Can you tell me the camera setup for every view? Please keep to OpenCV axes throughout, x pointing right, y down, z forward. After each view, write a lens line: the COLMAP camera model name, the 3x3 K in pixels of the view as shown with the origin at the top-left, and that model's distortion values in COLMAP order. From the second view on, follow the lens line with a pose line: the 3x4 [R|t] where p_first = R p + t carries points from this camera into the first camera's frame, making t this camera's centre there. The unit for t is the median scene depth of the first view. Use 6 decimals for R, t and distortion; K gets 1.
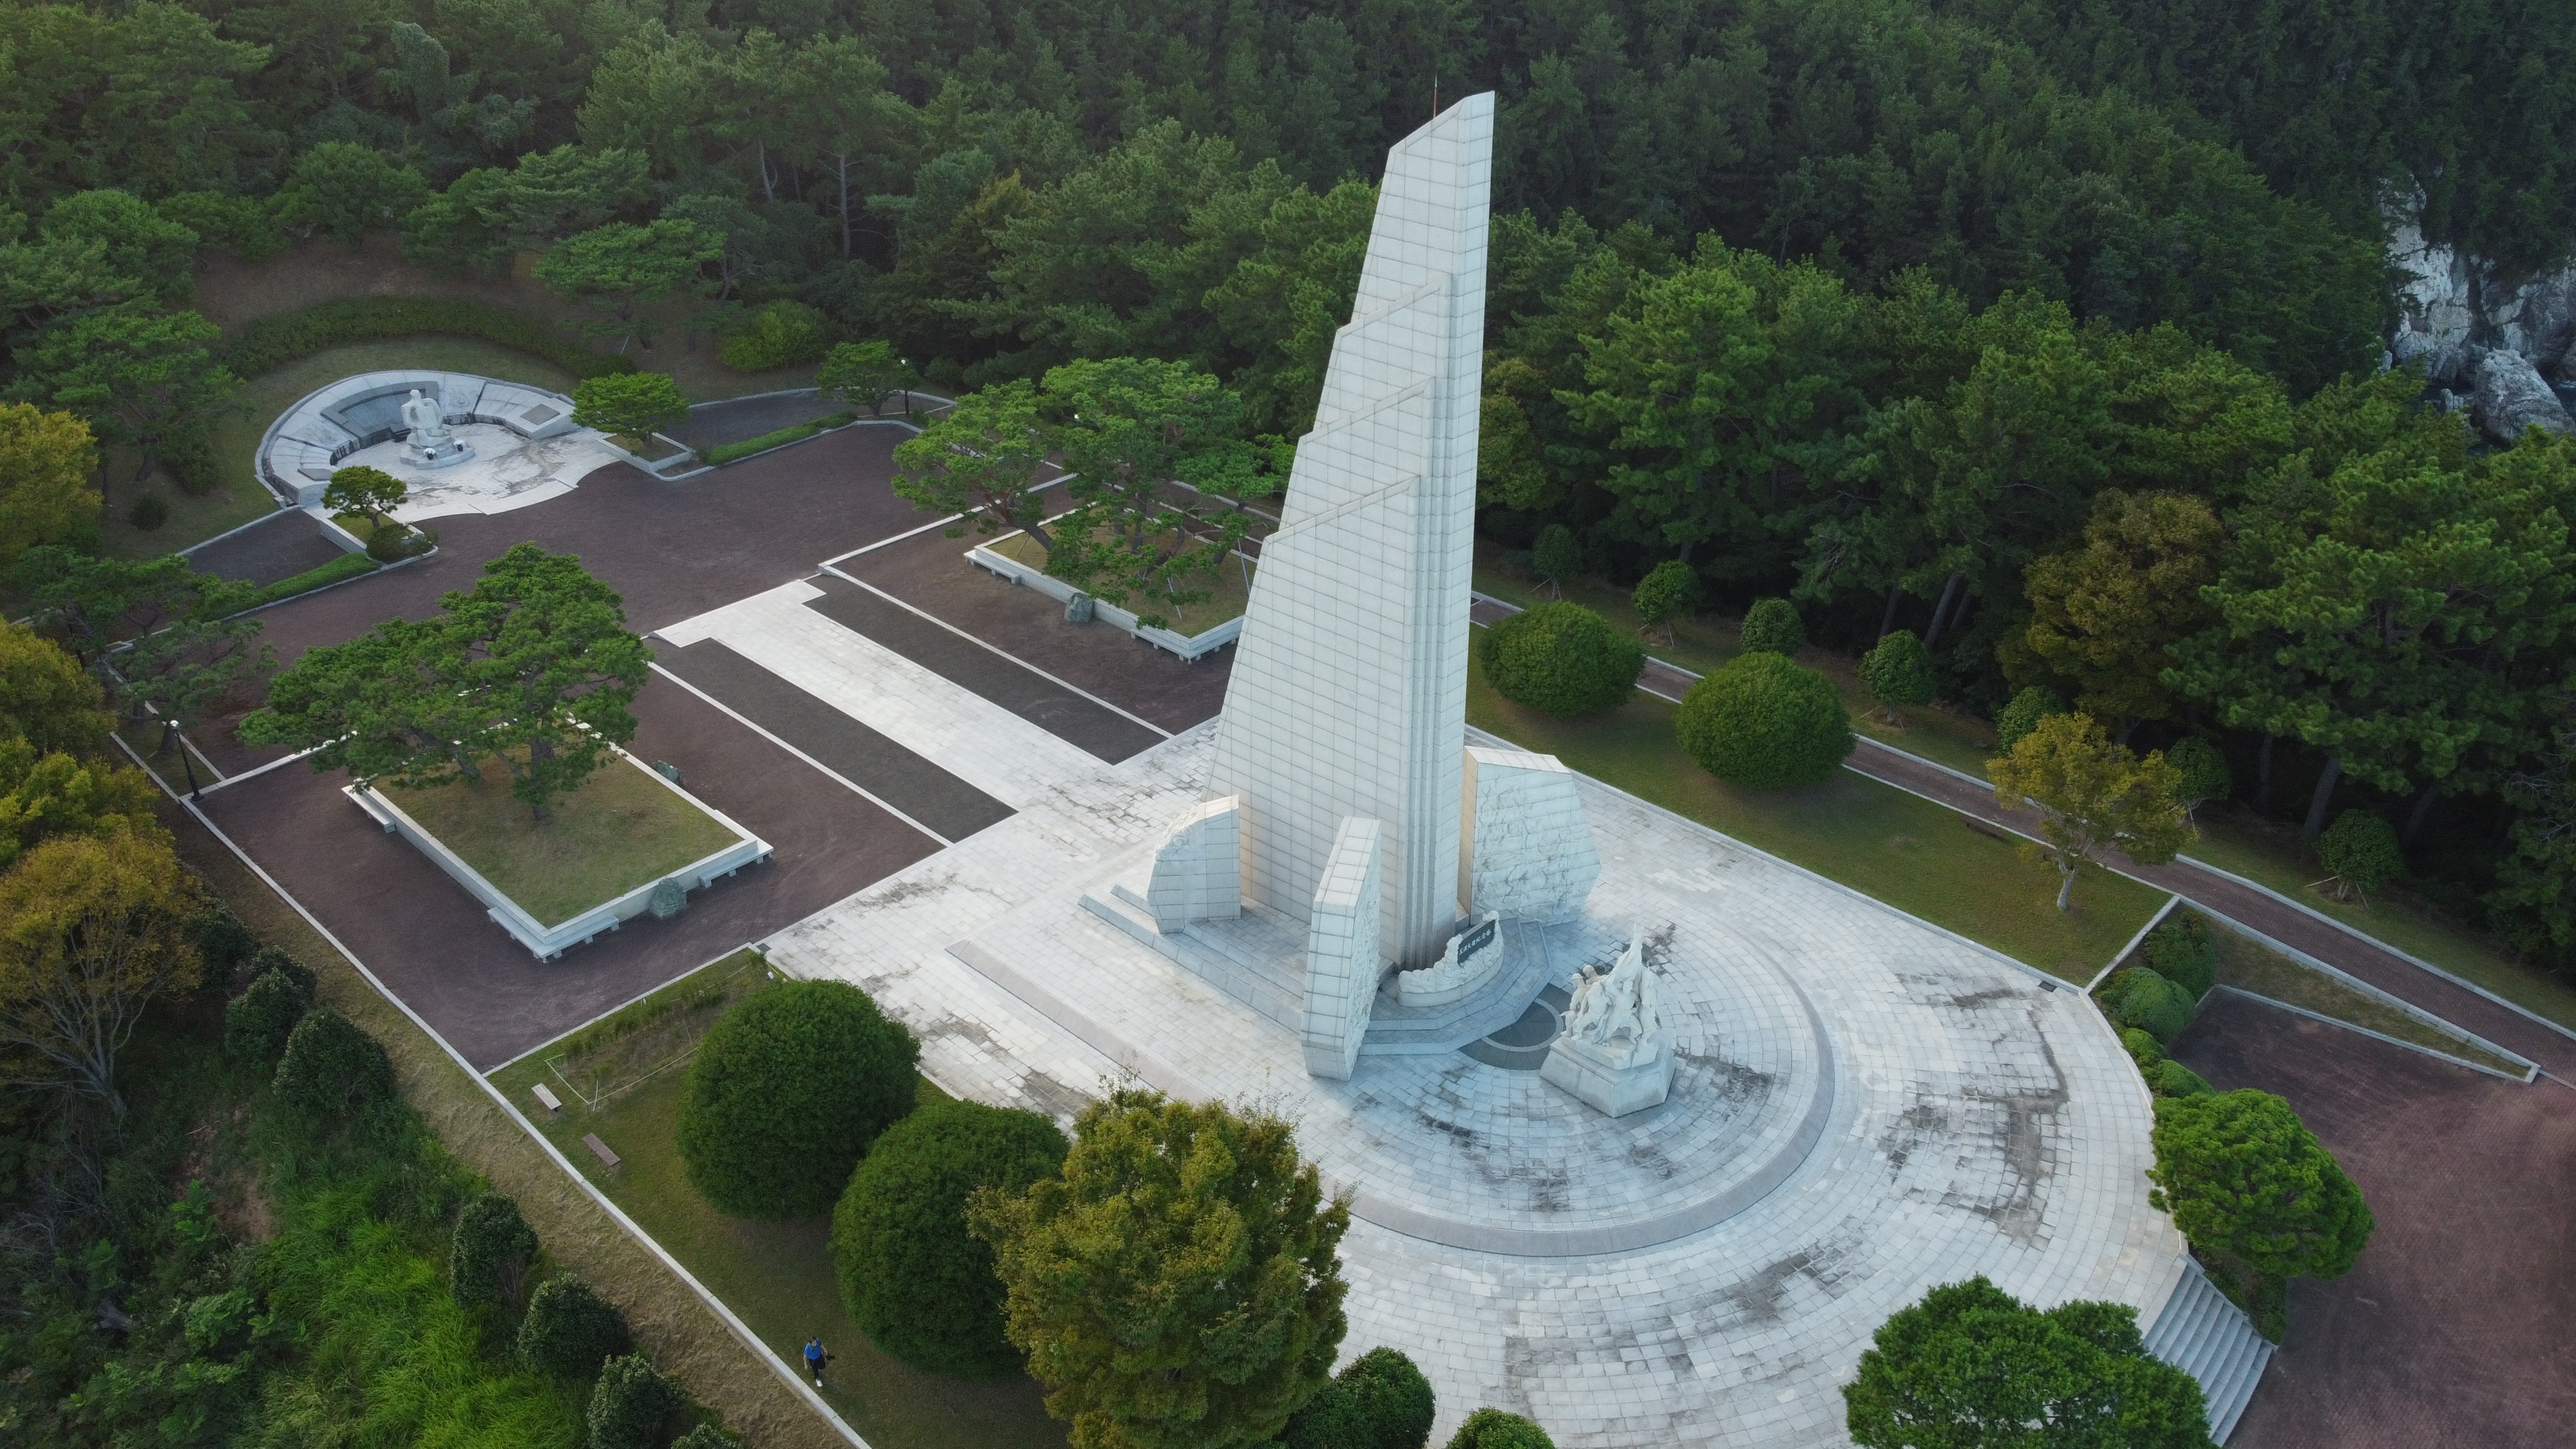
lens RADIAL K [[1967.7, 0, 1288.0], [0, 1967.7, 724.5], [0, 0, 1]] dist [-0.000468, -0.003790]
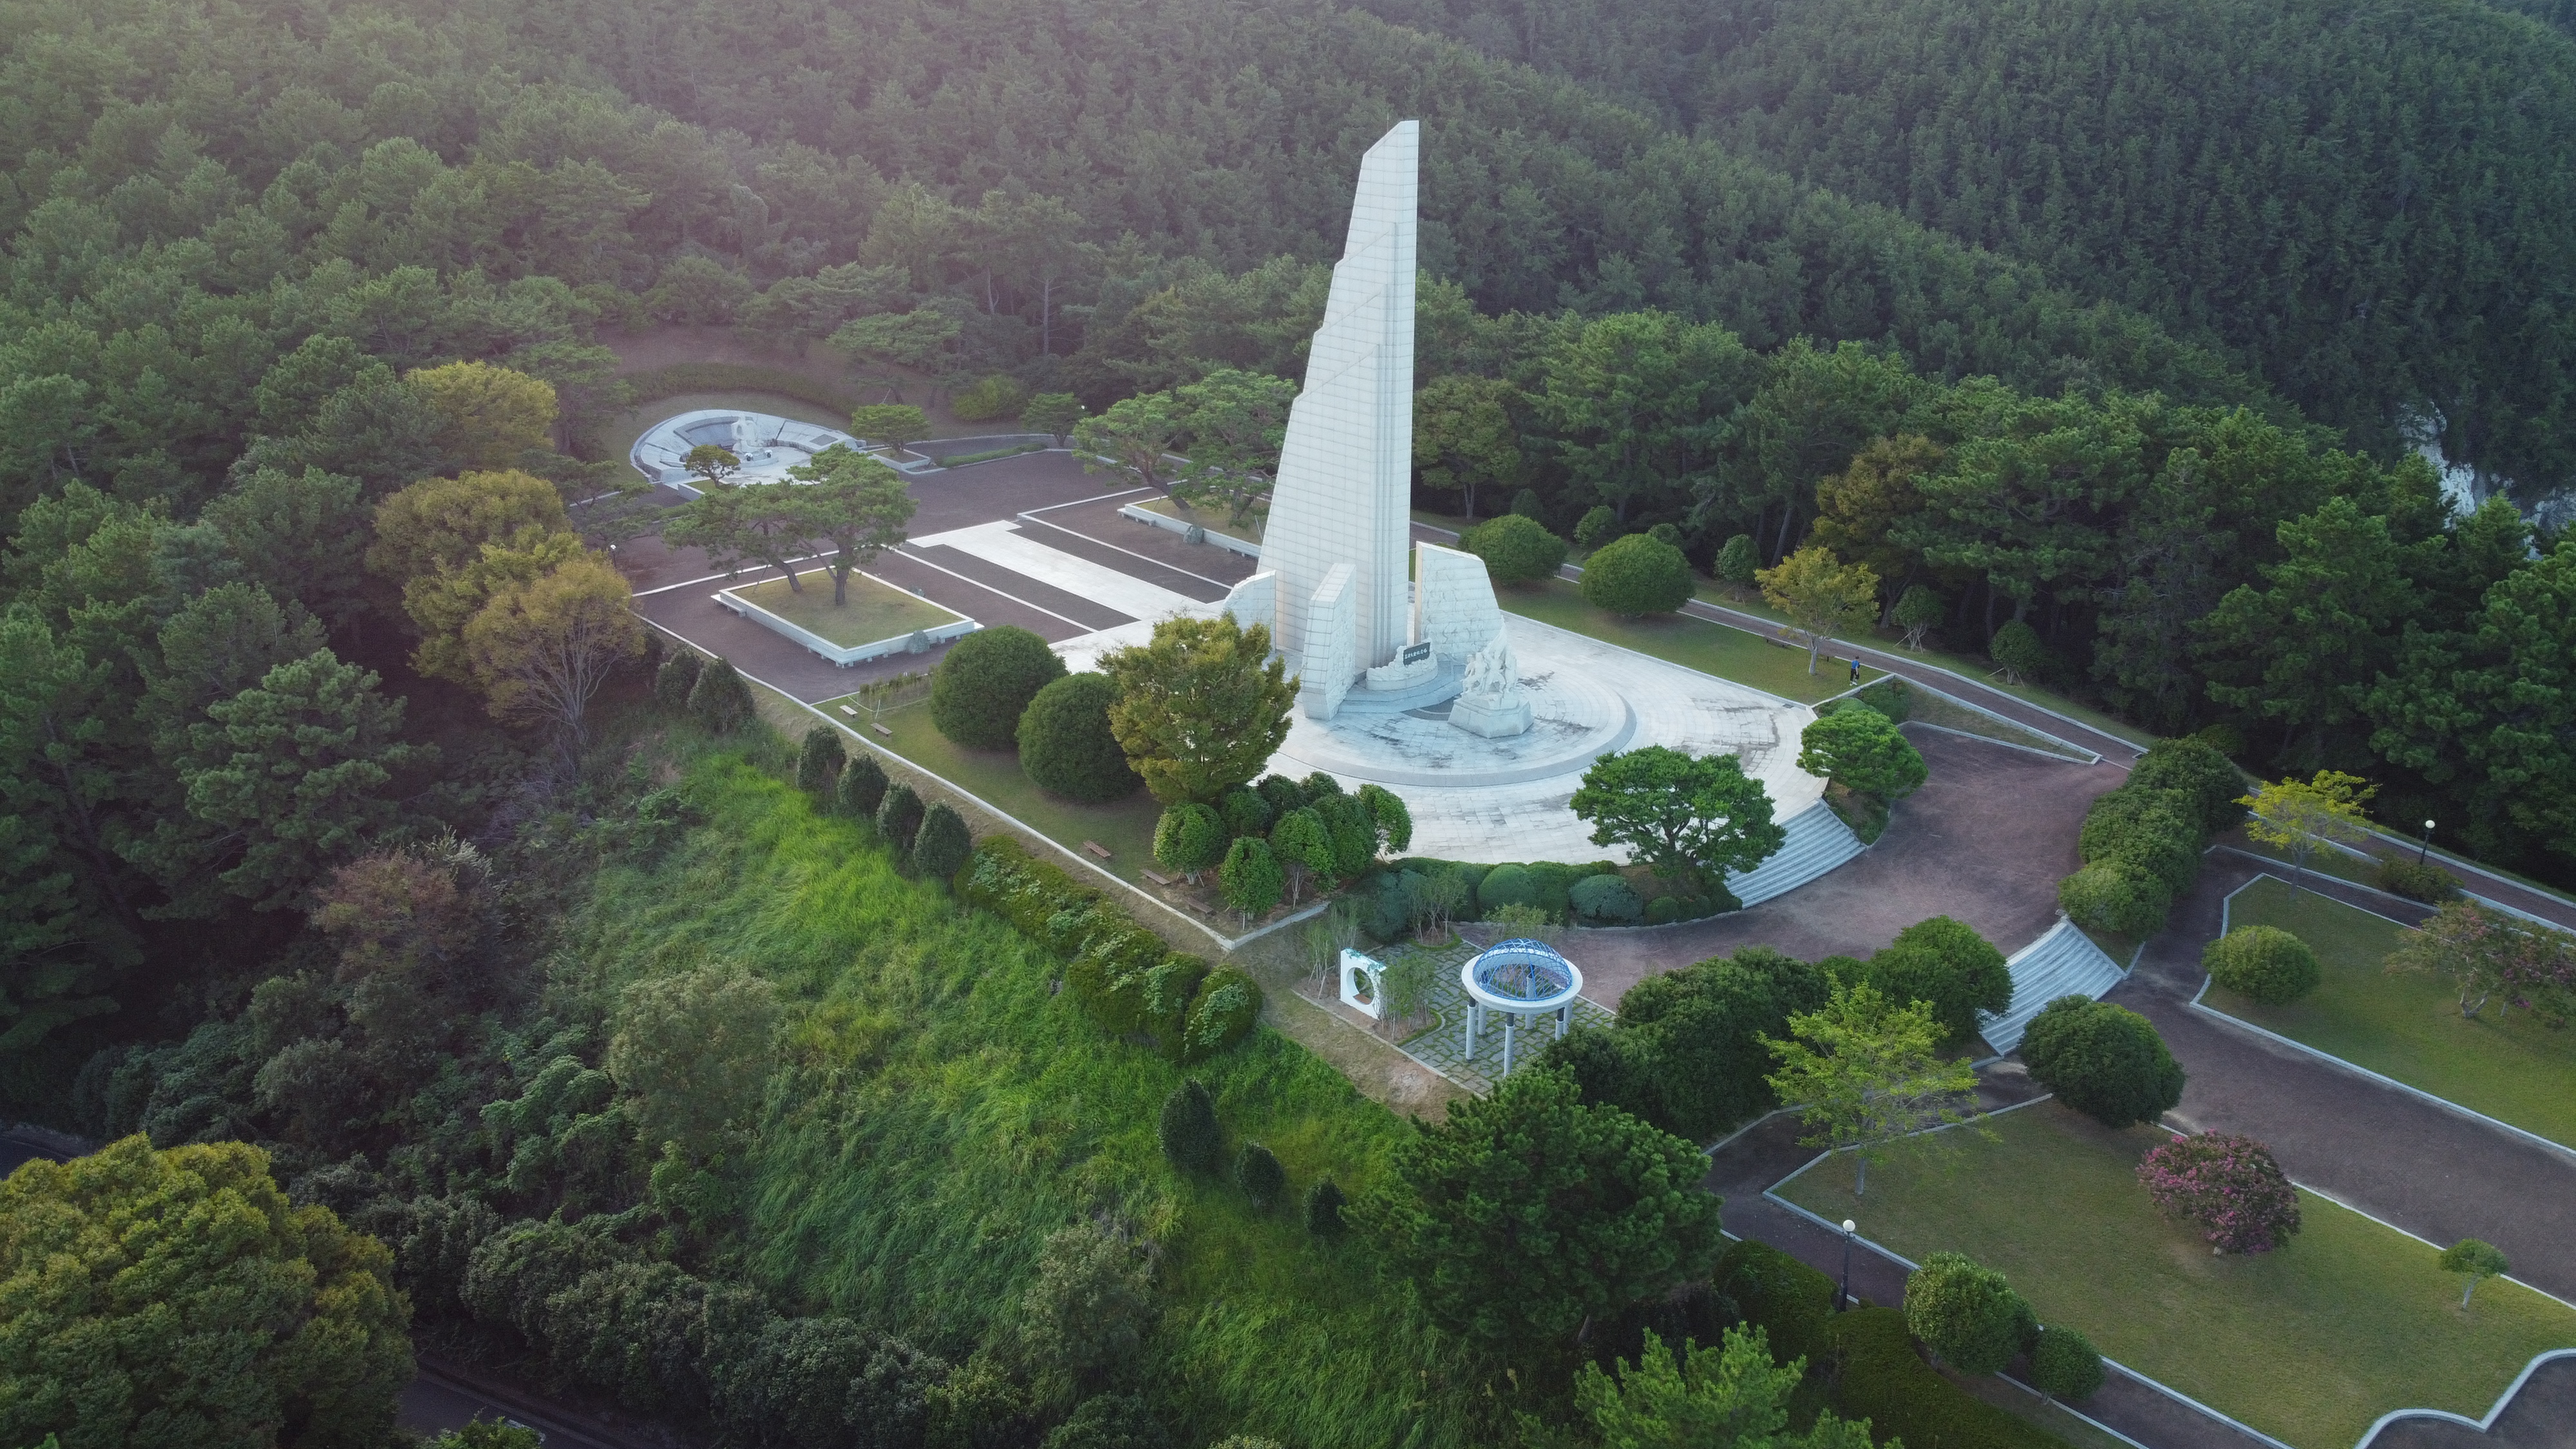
lens RADIAL K [[1967.7, 0, 1288.0], [0, 1967.7, 724.5], [0, 0, 1]] dist [-0.000468, -0.003790]
pose [[0.996039, 0.034234, -0.082066, 0.085235], [-0.045184, 0.989743, -0.135525, 0.266021], [0.076585, 0.138696, 0.987369, -0.398869]]
